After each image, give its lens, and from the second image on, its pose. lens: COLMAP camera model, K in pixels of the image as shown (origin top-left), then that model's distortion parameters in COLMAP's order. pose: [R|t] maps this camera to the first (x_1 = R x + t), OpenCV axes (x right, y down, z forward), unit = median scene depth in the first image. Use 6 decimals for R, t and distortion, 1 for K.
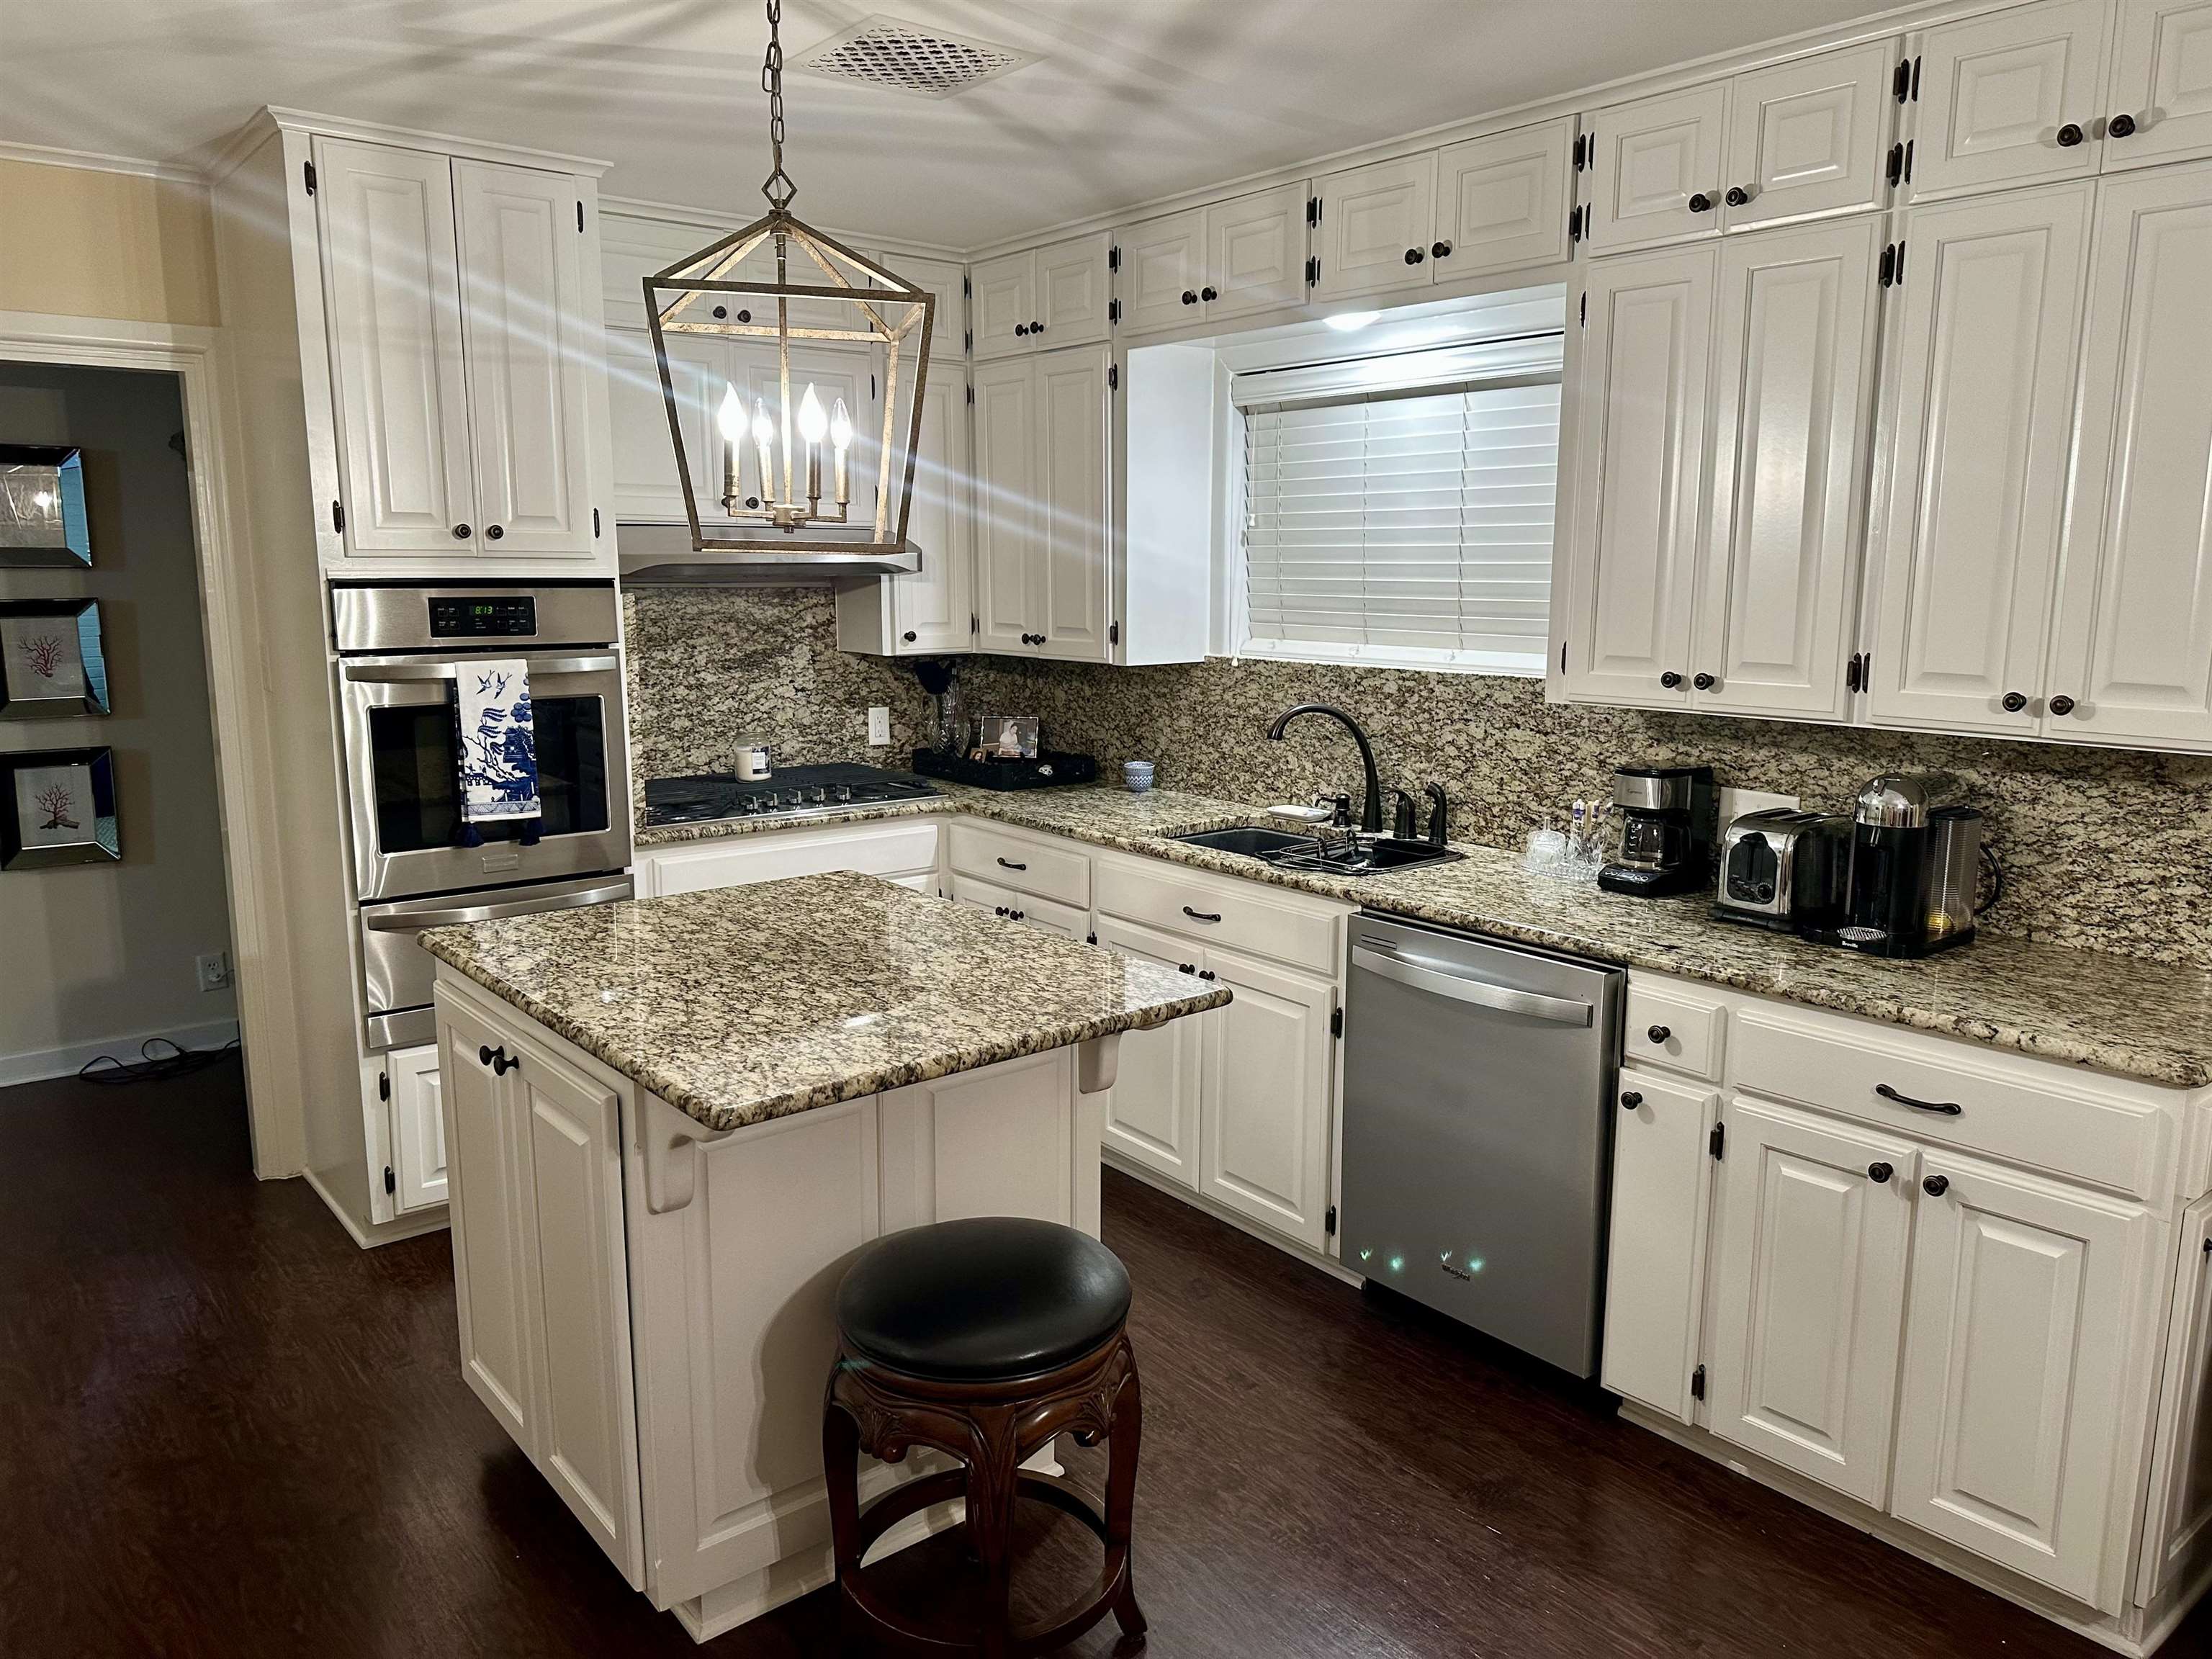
lens RADIAL K [[1523.9, 0, 1106.0], [0, 1523.9, 829.5], [0, 0, 1]] dist [0.011352, -0.054440]
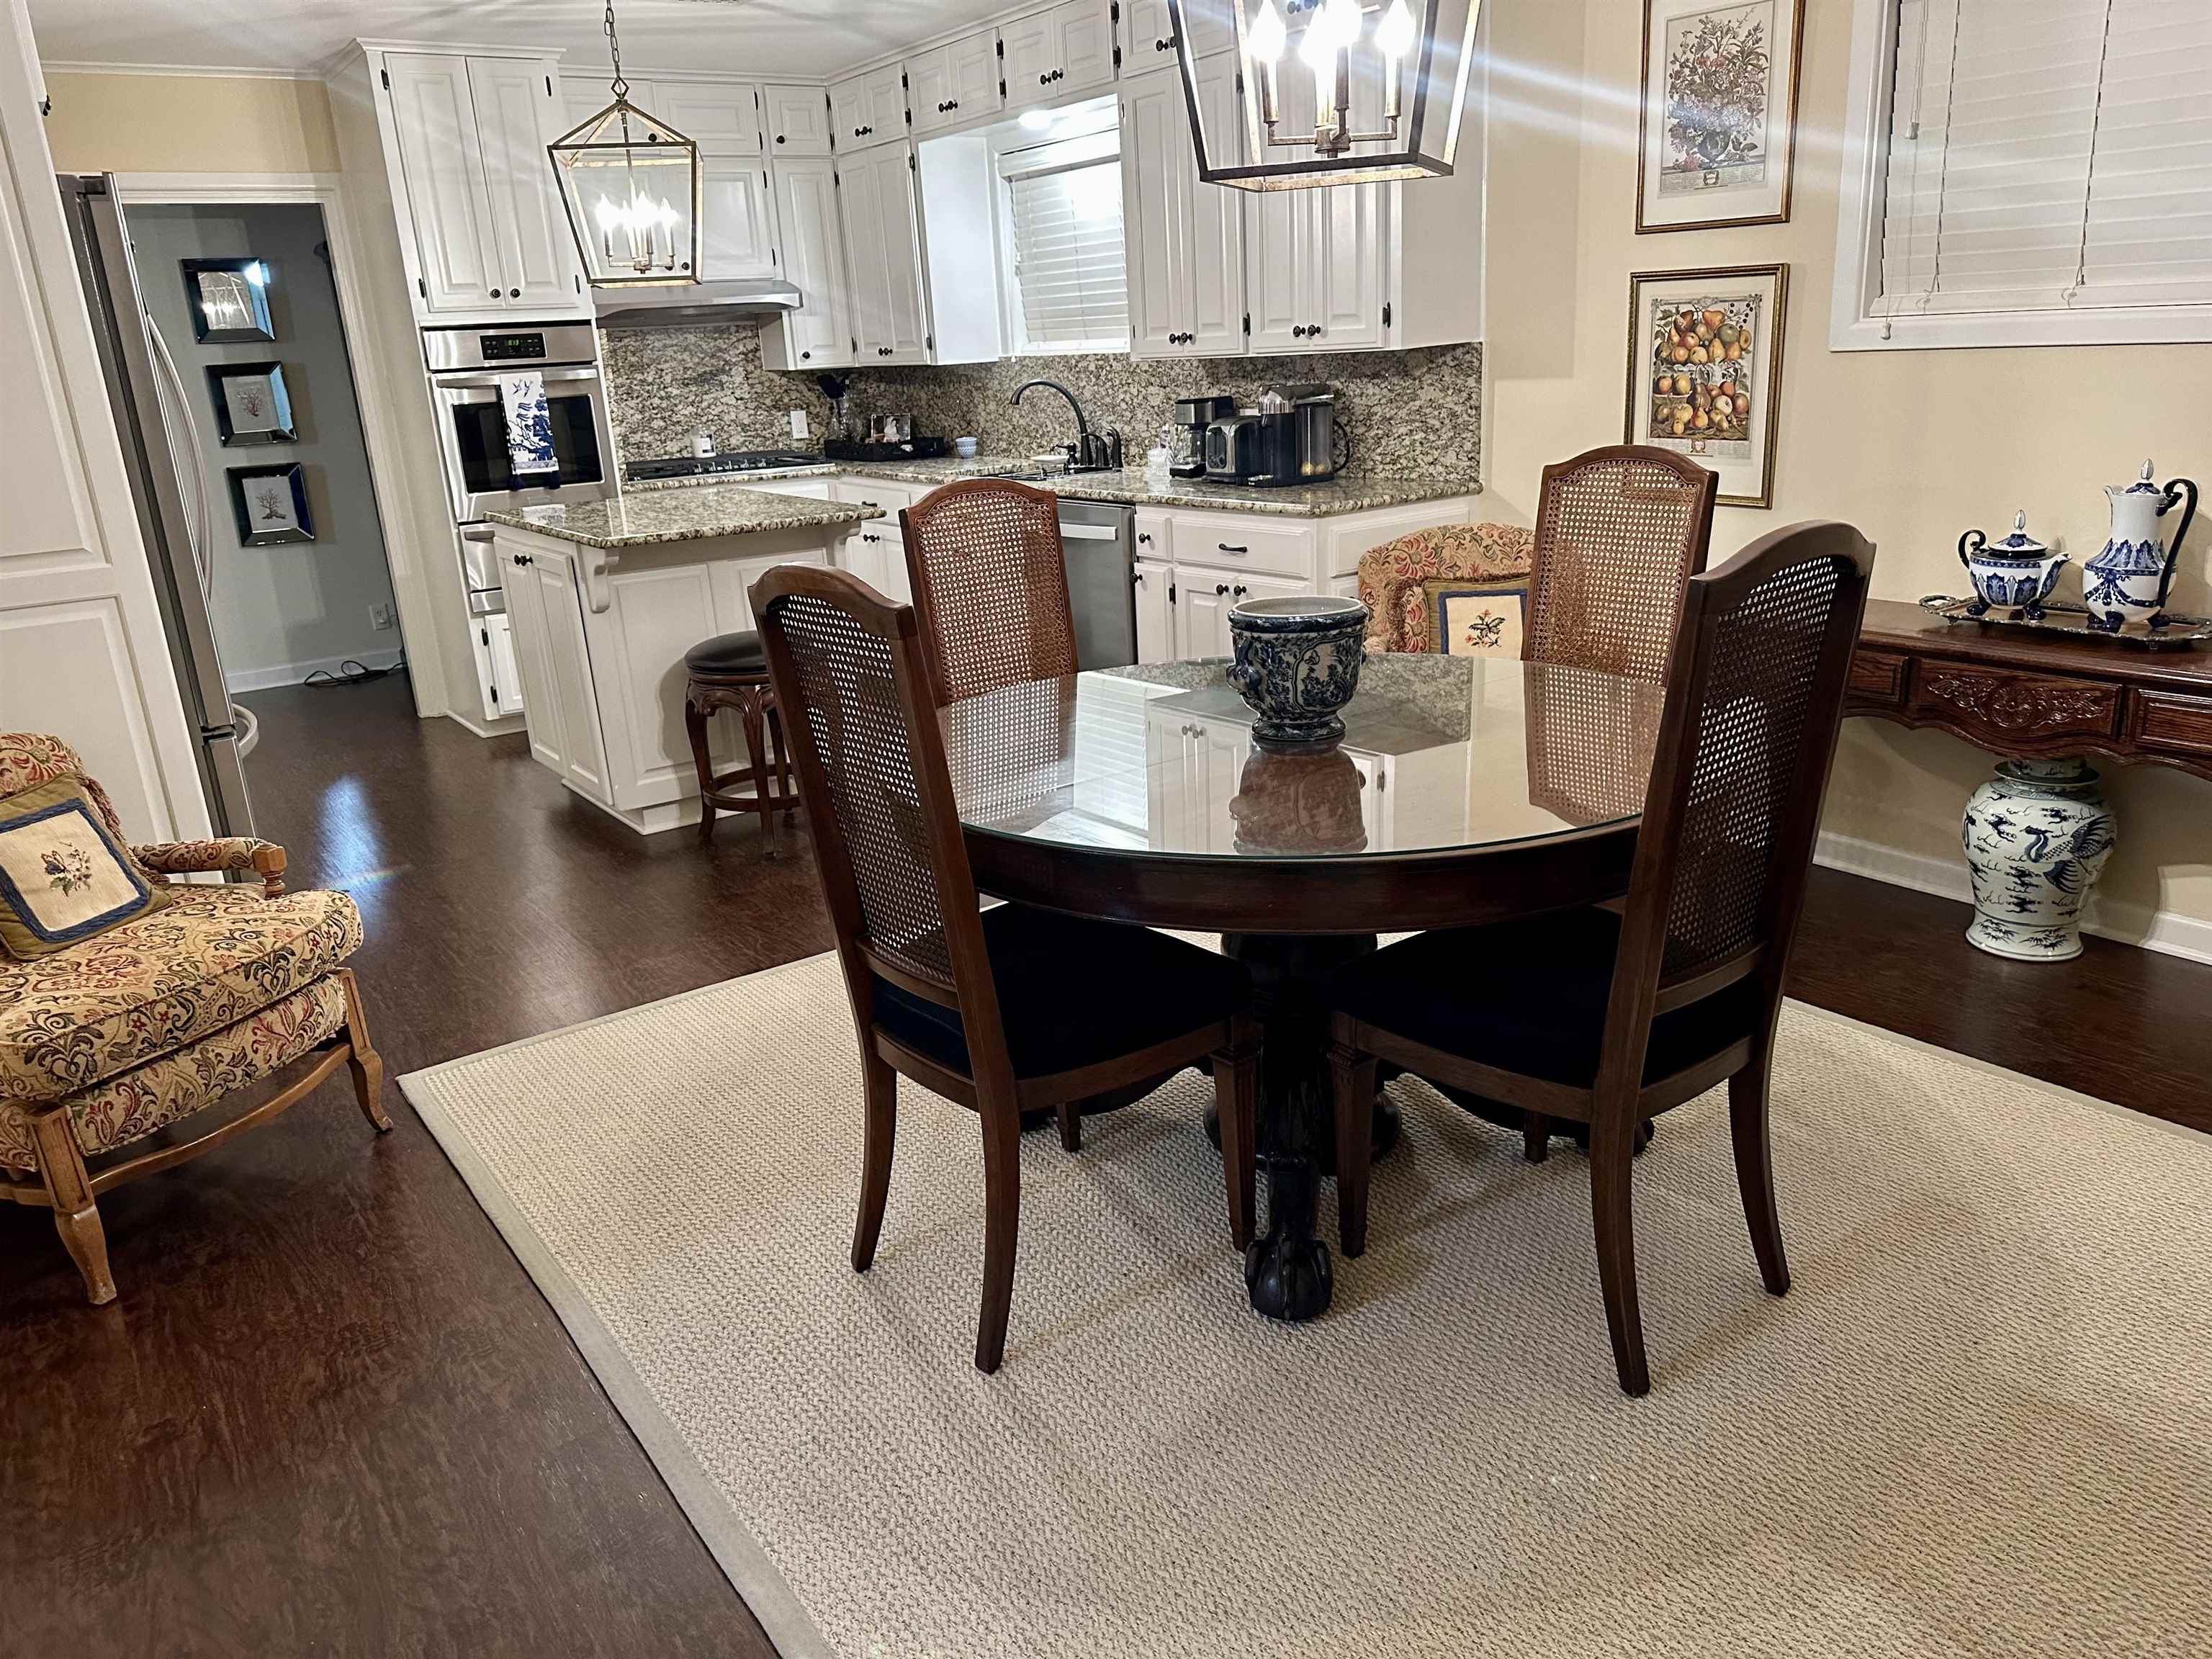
lens RADIAL K [[1538.4, 0, 1135.1], [0, 1538.4, 922.6], [0, 0, 1]] dist [-0.047997, -0.006841]
pose [[0.997338, -0.021393, -0.069706, 0.338624], [0.034436, 0.980855, 0.191673, 0.168460], [0.064271, -0.193563, 0.978980, -0.635063]]
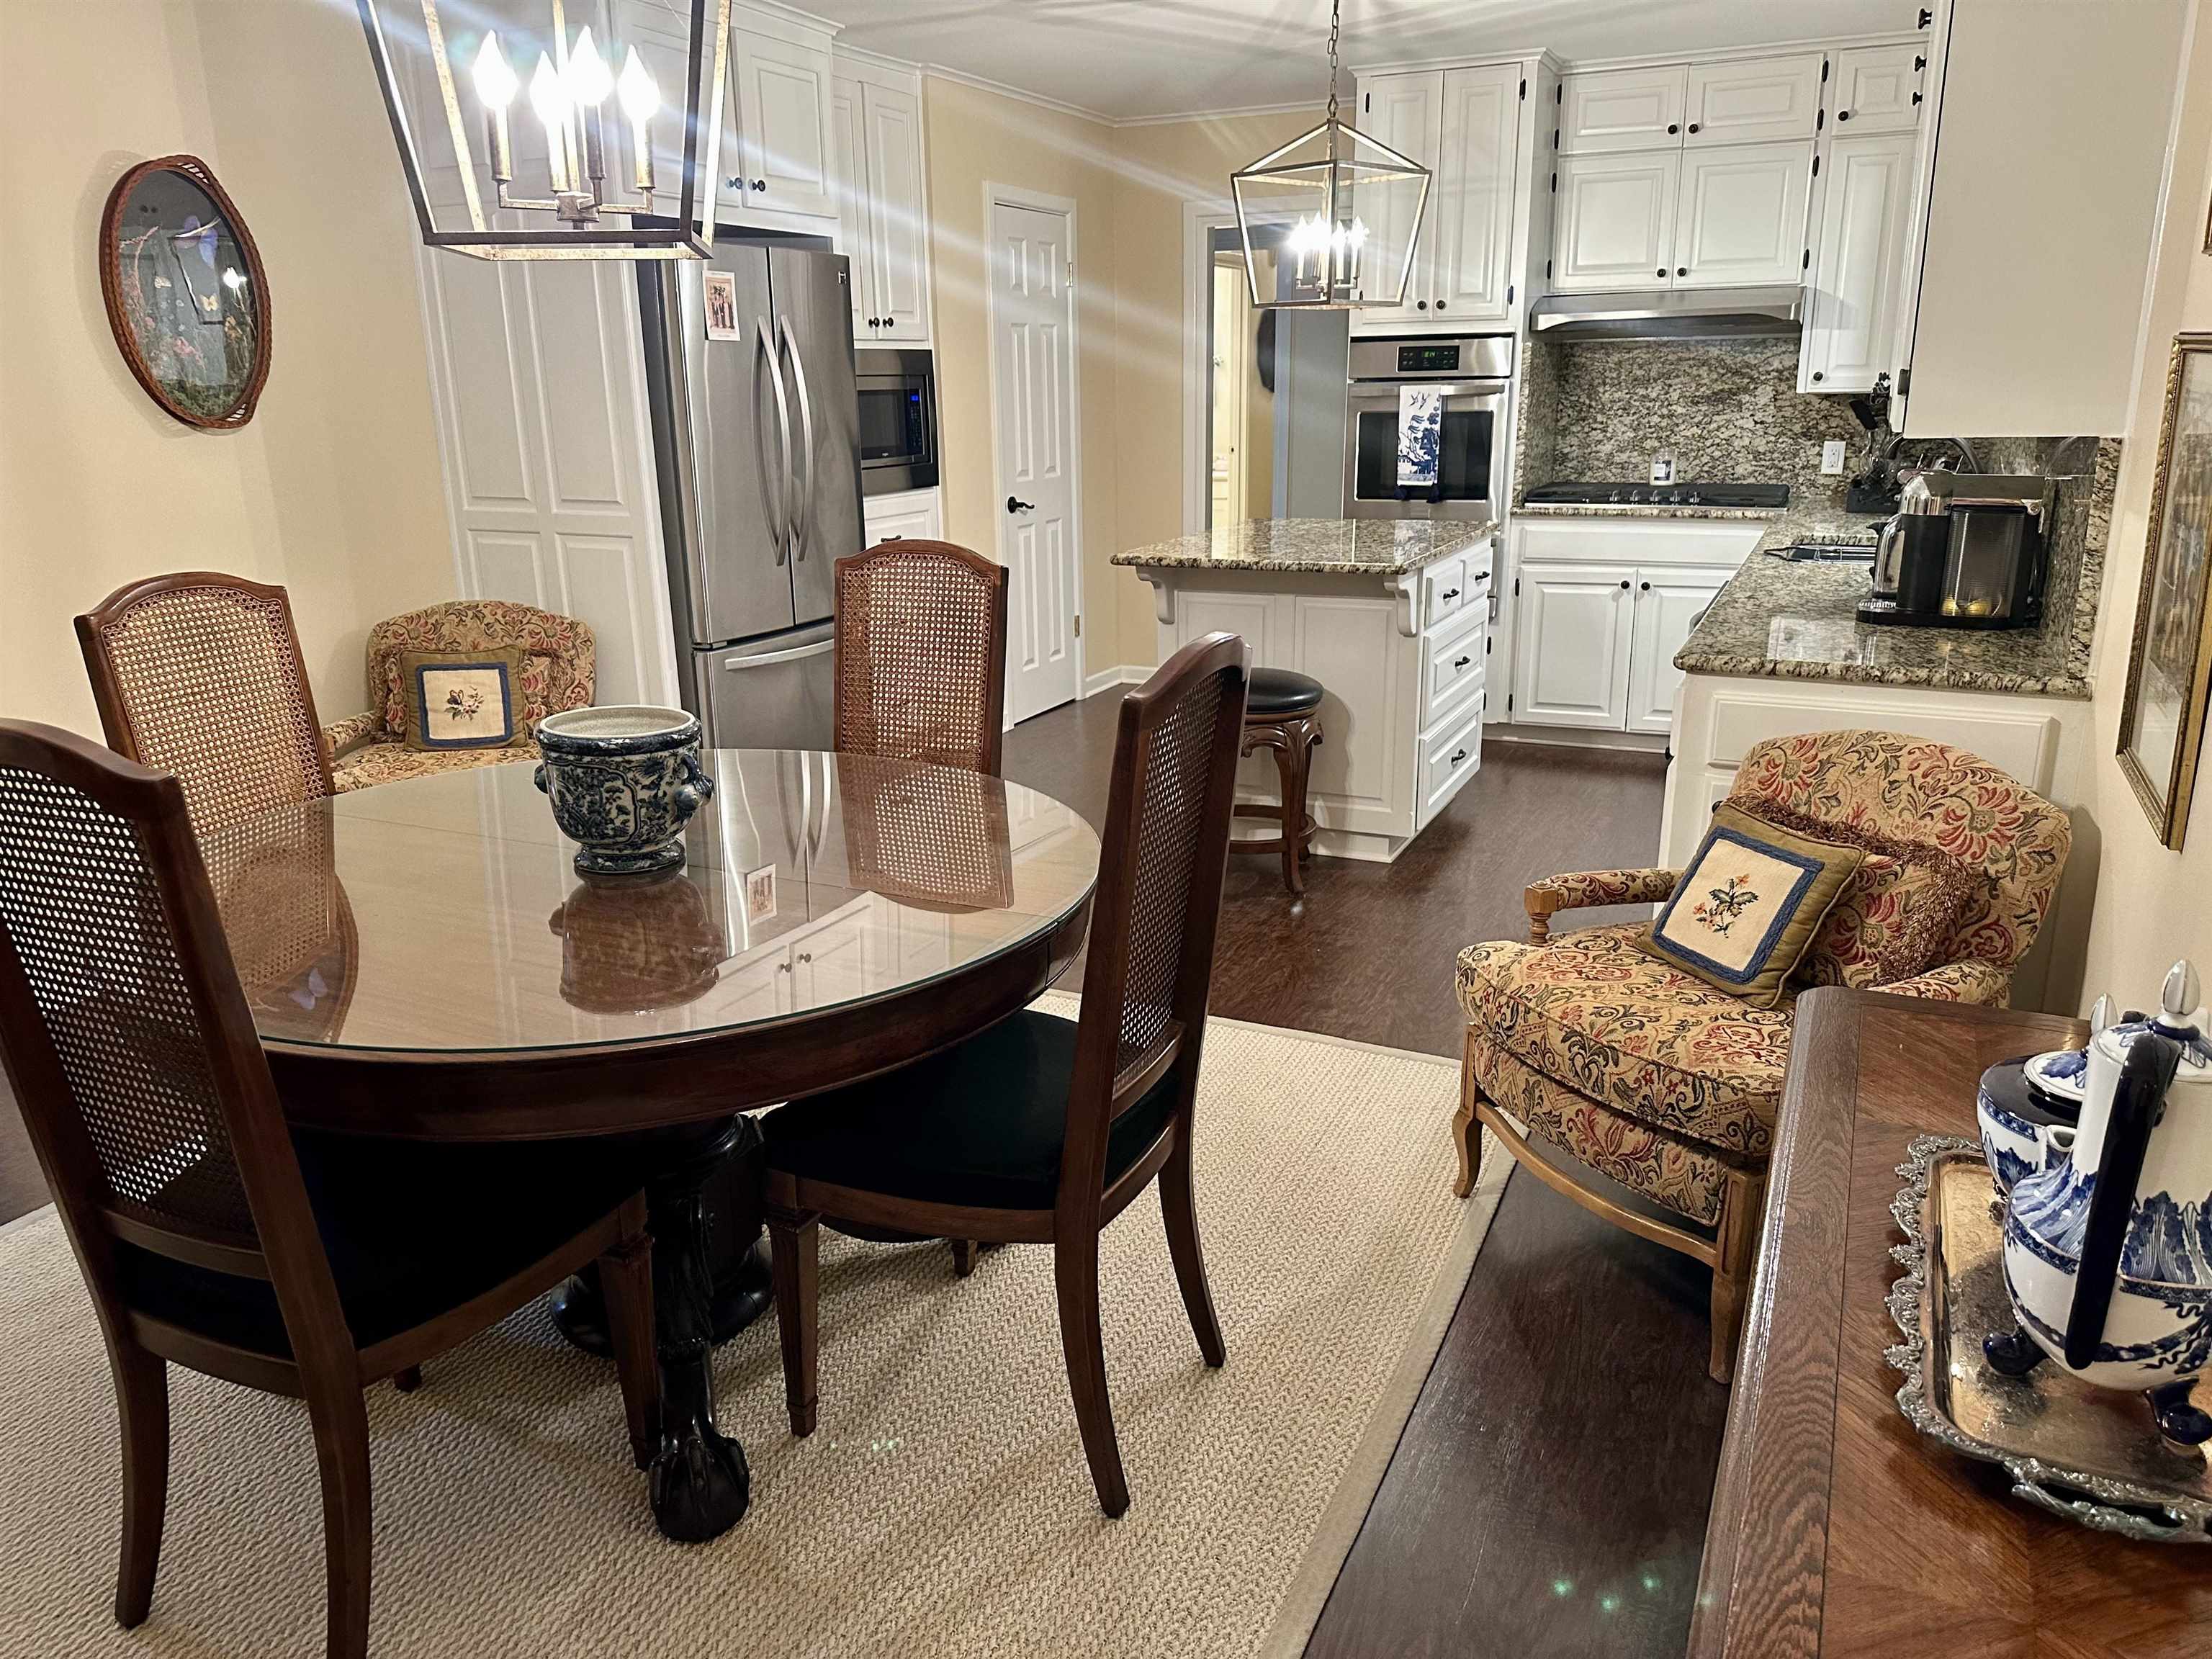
lens RADIAL K [[1563.6, 0, 1106.0], [0, 1563.6, 829.5], [0, 0, 1]] dist [0.104306, -0.227963]
pose [[0.400307, 0.242773, -0.883638, 1.016558], [-0.137777, 0.969253, 0.203879, 0.051084], [0.905964, 0.040131, 0.421447, -0.019572]]
